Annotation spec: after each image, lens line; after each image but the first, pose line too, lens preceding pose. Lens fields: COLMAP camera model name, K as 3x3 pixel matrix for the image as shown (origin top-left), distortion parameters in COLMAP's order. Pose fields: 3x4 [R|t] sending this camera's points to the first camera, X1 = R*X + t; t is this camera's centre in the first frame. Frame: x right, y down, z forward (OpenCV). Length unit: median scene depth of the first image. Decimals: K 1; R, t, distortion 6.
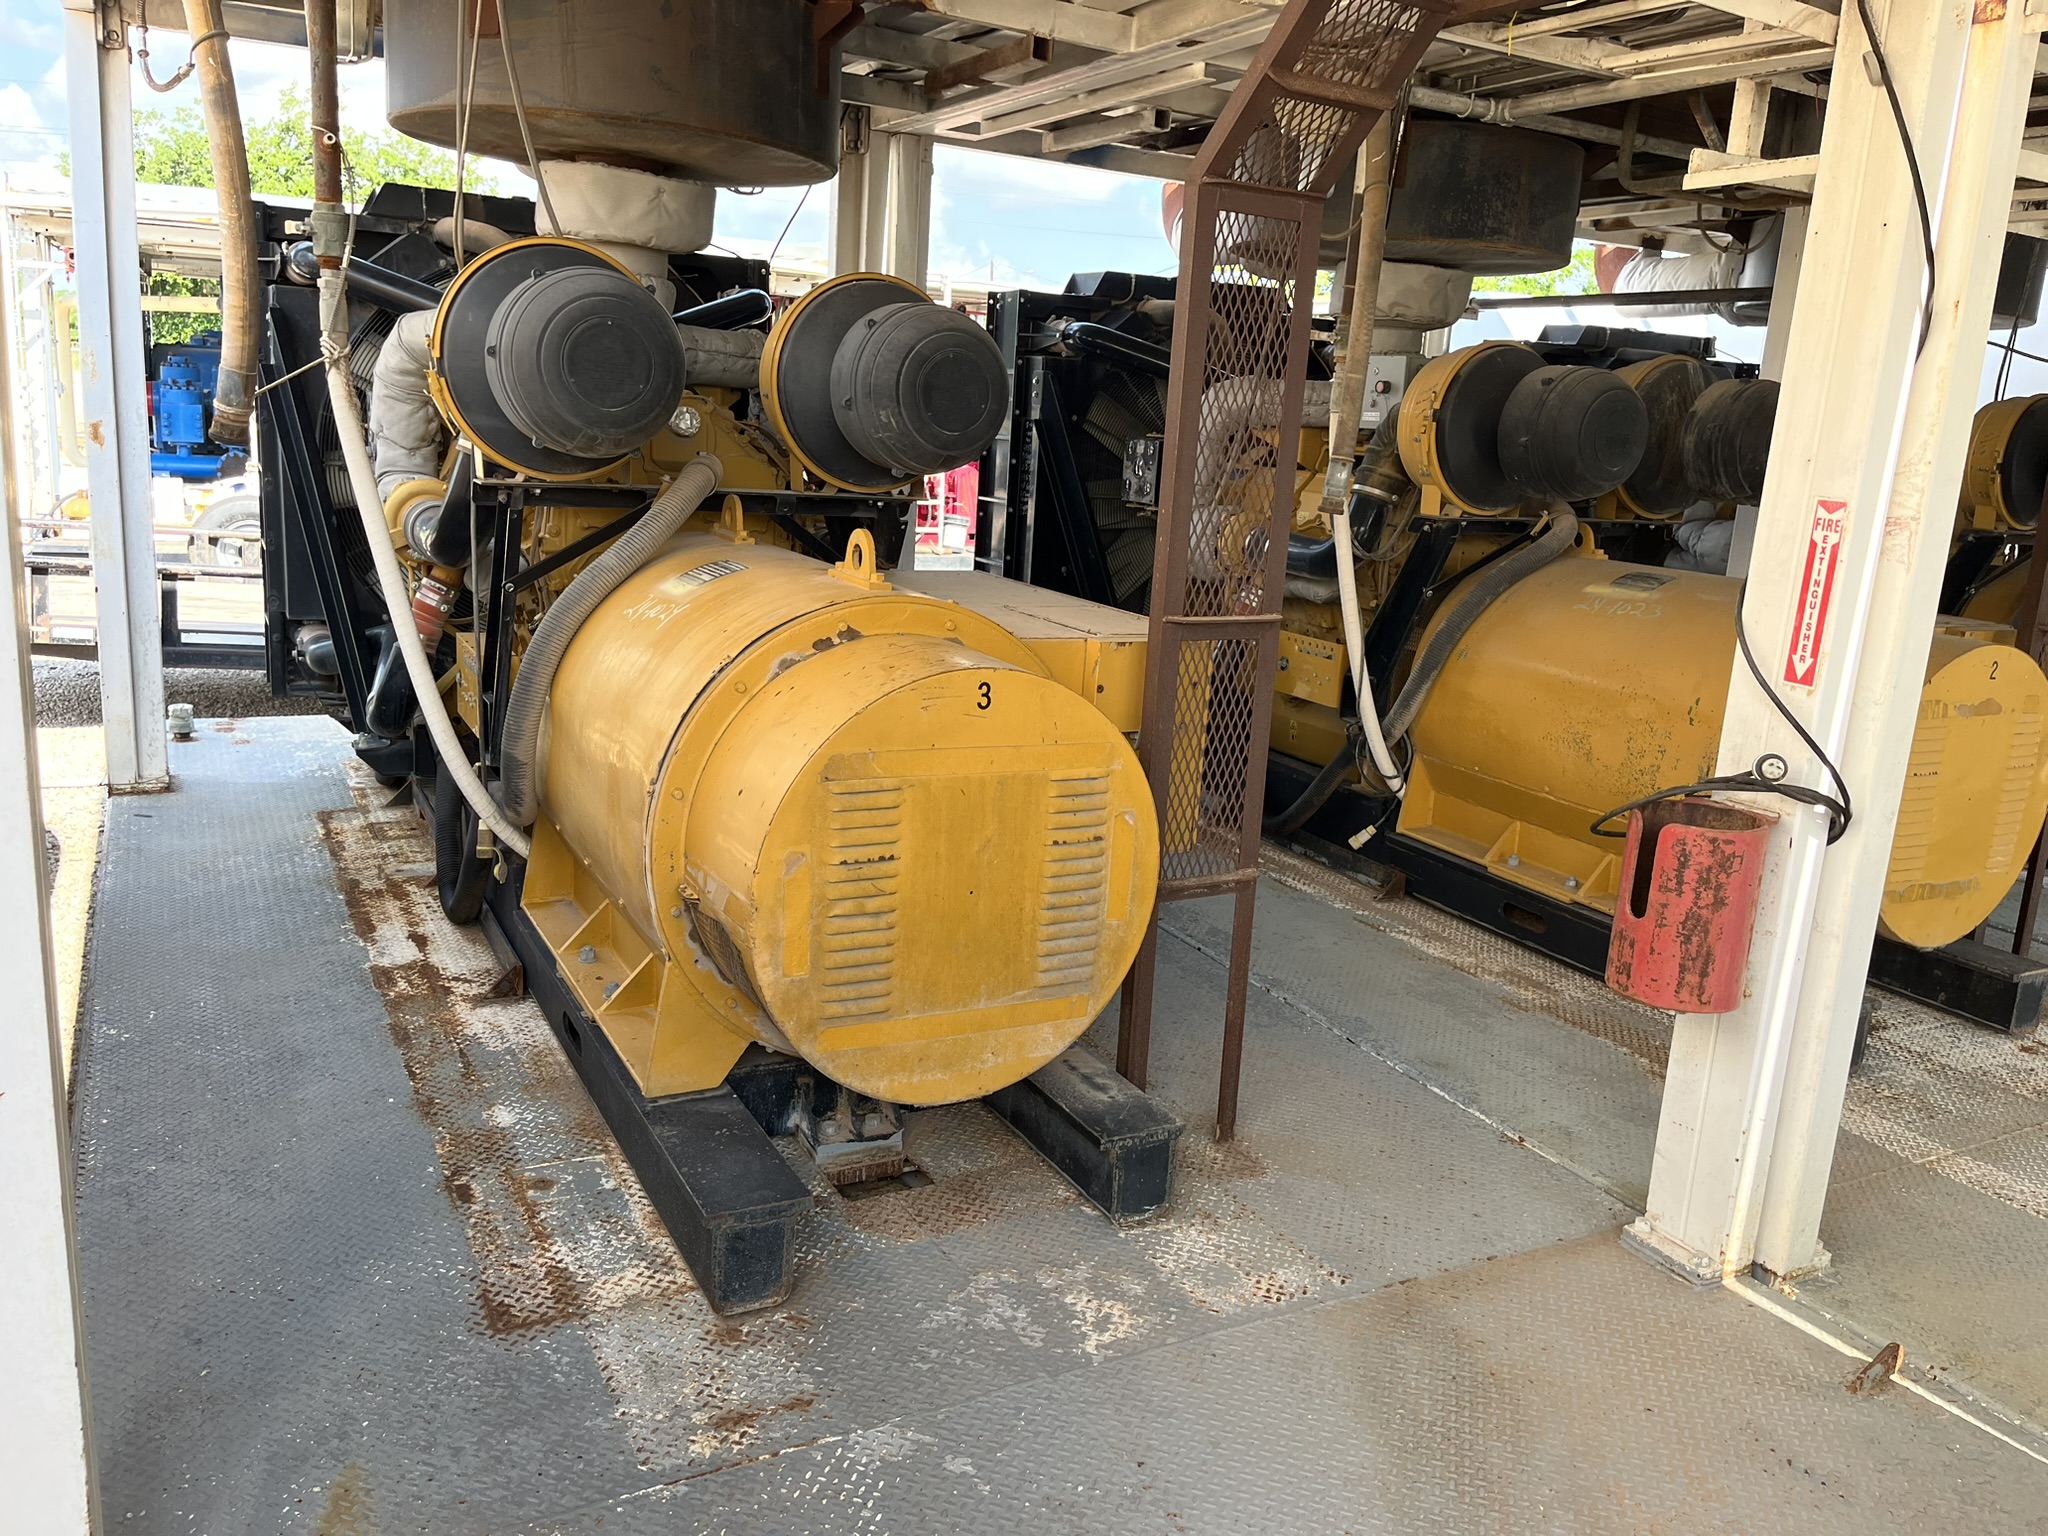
lens RADIAL K [[1550.8, 0, 1024.0], [0, 1550.8, 768.0], [0, 0, 1]] dist [0.059865, -0.077866]
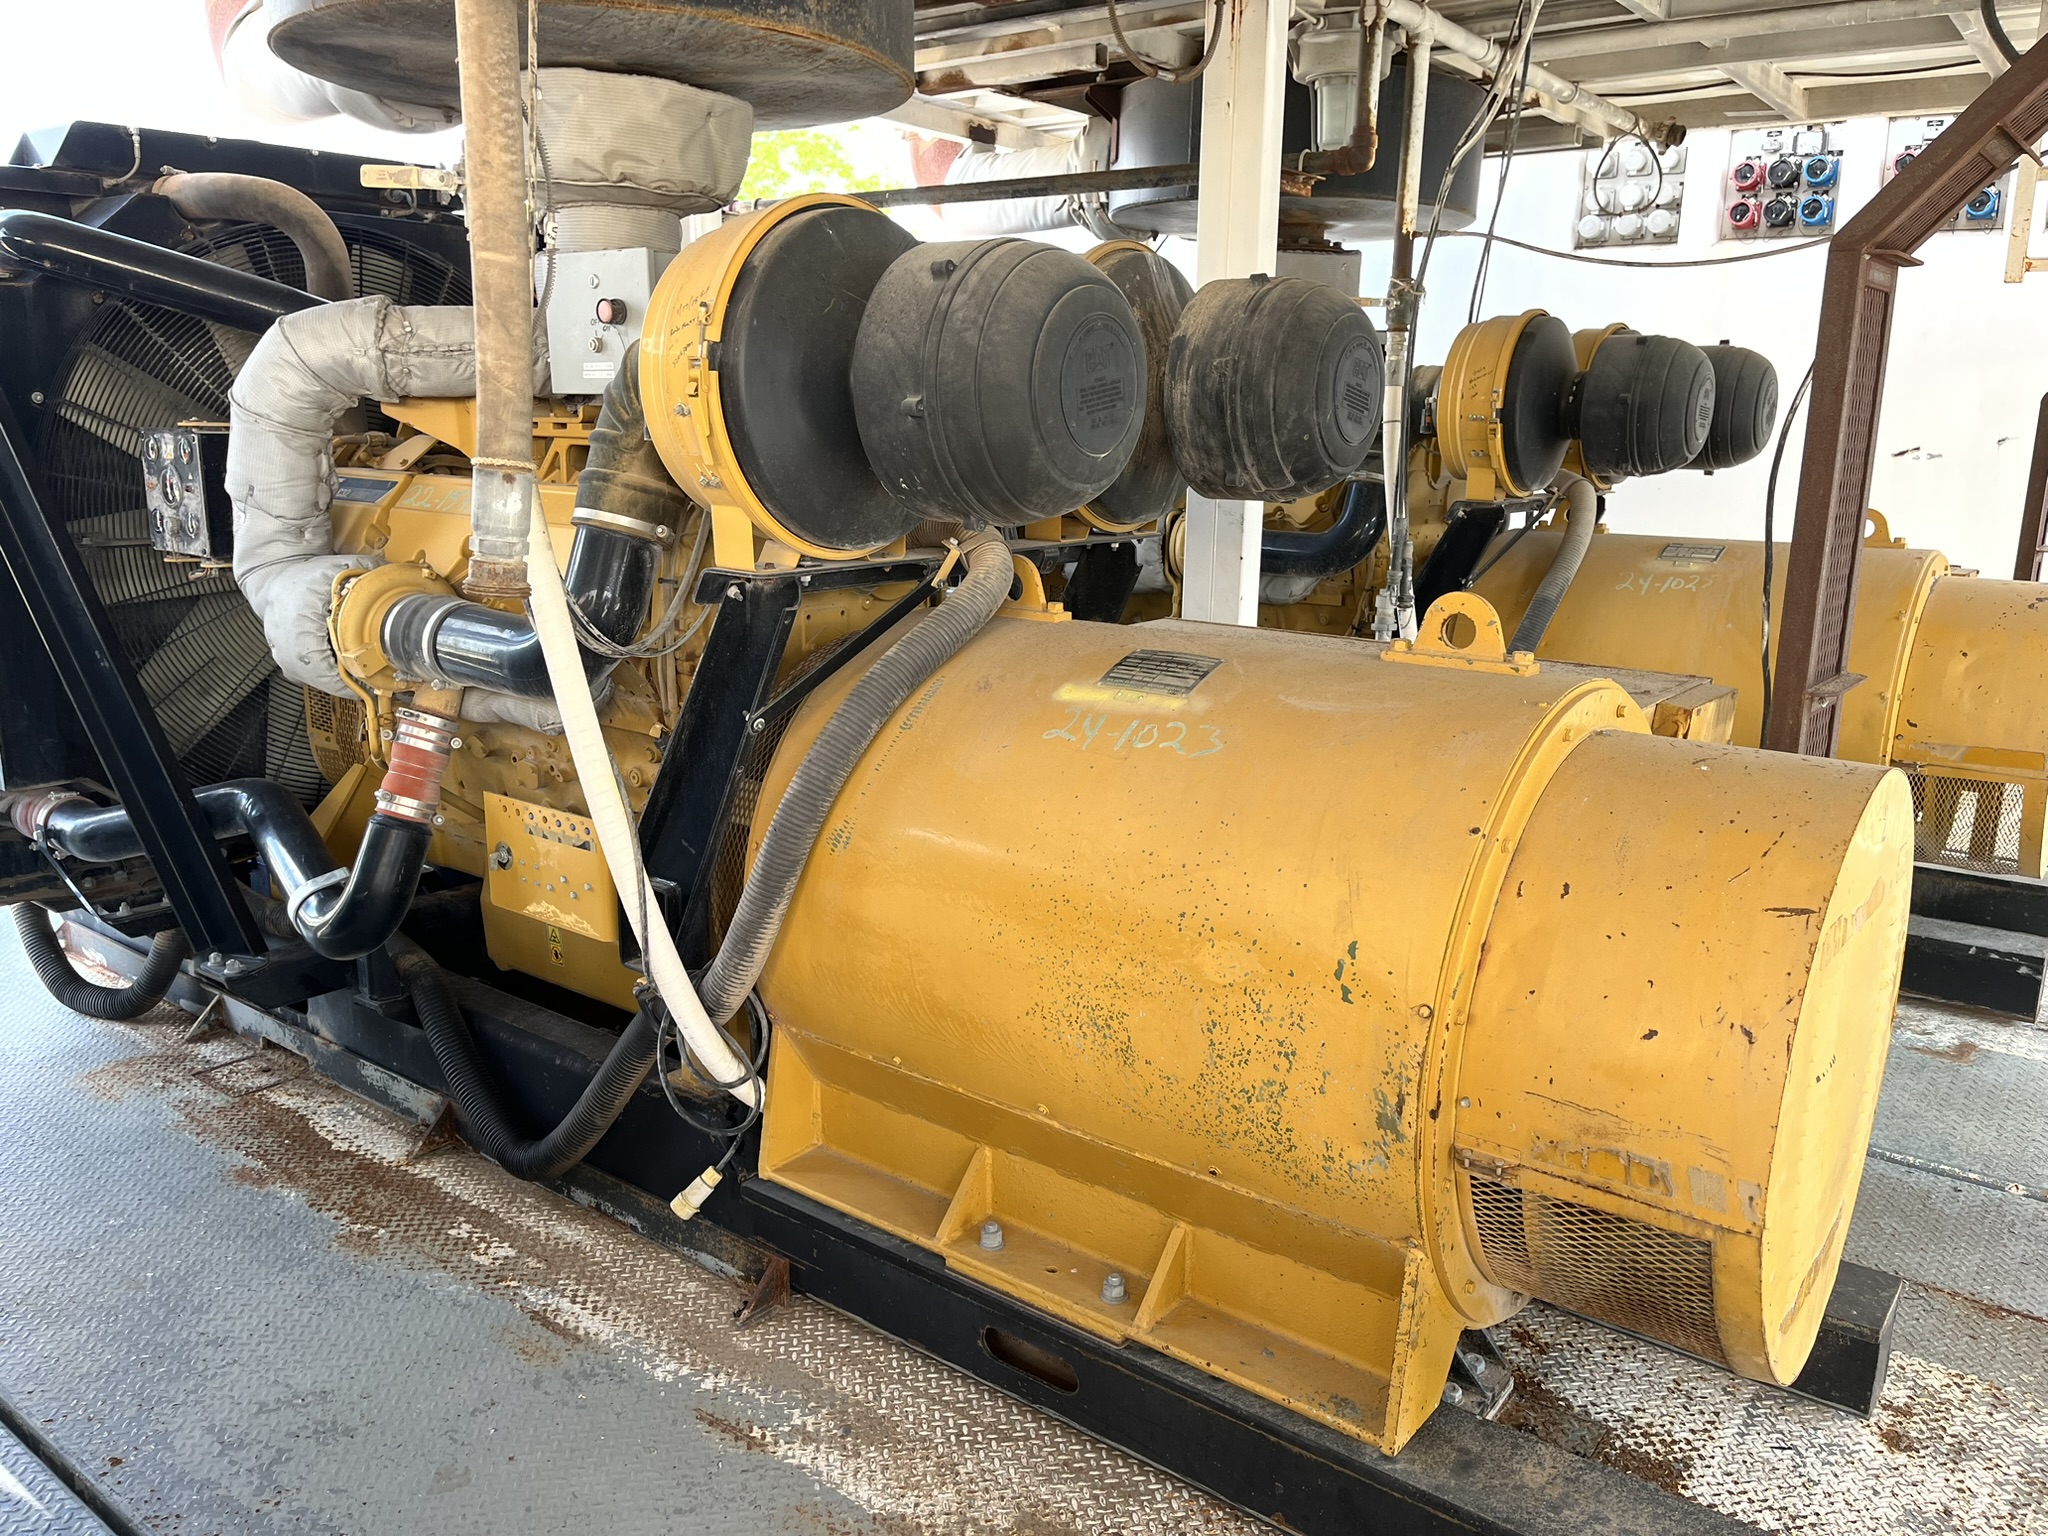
lens RADIAL K [[1550.8, 0, 1024.0], [0, 1550.8, 768.0], [0, 0, 1]] dist [0.059865, -0.077866]
pose [[0.909438, -0.137195, 0.392555, 0.139498], [0.131475, 0.990448, 0.041565, -0.105310], [-0.394508, 0.013810, 0.918789, 0.506830]]
